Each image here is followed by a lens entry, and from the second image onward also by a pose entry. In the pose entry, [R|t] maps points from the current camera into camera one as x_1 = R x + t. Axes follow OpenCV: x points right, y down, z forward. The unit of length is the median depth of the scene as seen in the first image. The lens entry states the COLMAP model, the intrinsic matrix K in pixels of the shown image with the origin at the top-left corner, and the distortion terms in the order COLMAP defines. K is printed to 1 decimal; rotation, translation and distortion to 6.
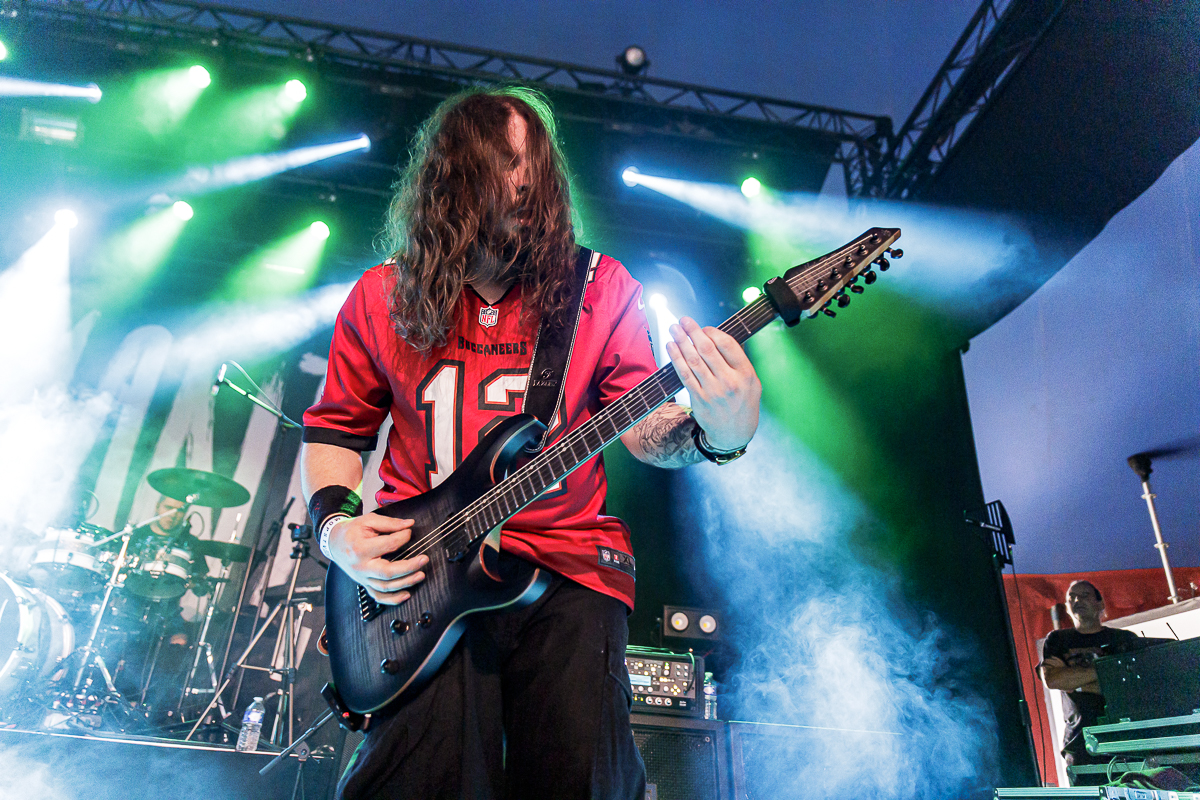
lens RADIAL K [[829.9, 0, 709.9], [0, 829.9, 416.9], [0, 0, 1]] dist [-0.020493, 0.002560]
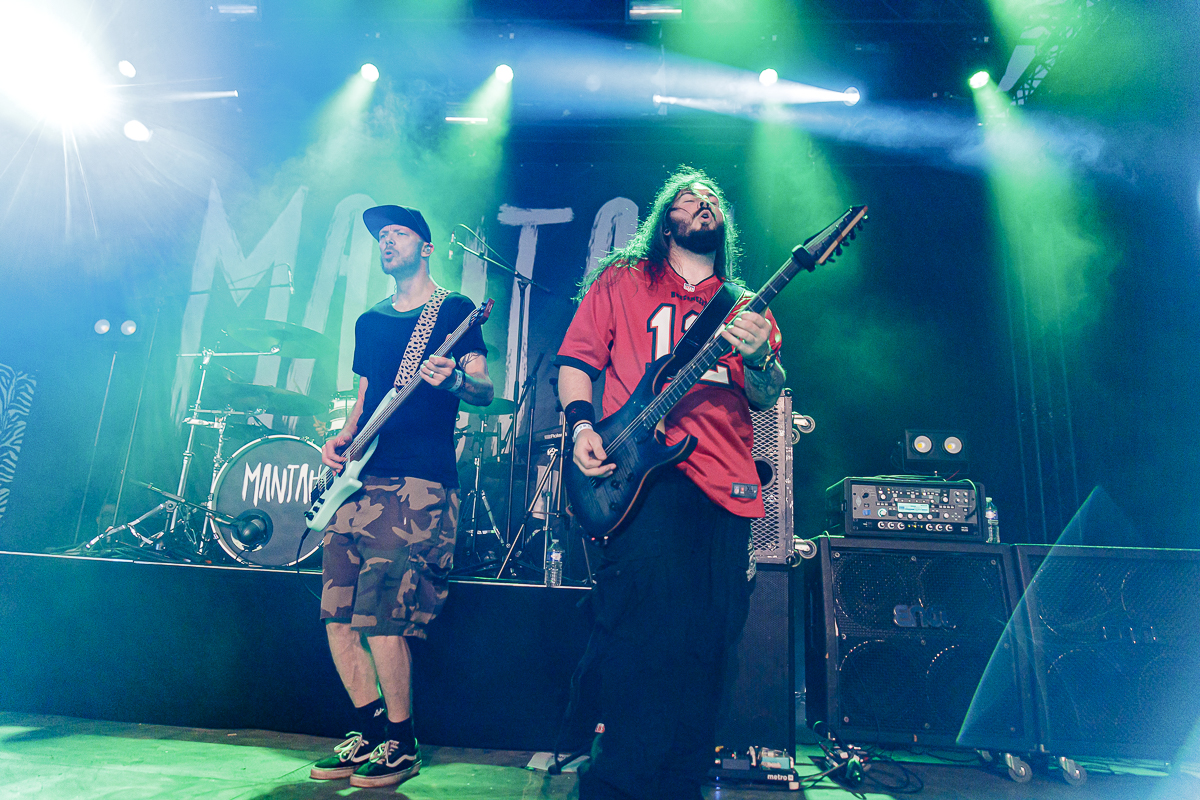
lens RADIAL K [[829.9, 0, 598.6], [0, 829.9, 408.8], [0, 0, 1]] dist [-0.020493, 0.002560]
pose [[0.975878, -0.065040, -0.208403, -0.241657], [0.109912, 0.971158, 0.211591, -0.047310], [0.188631, -0.229393, 0.954881, 0.014556]]
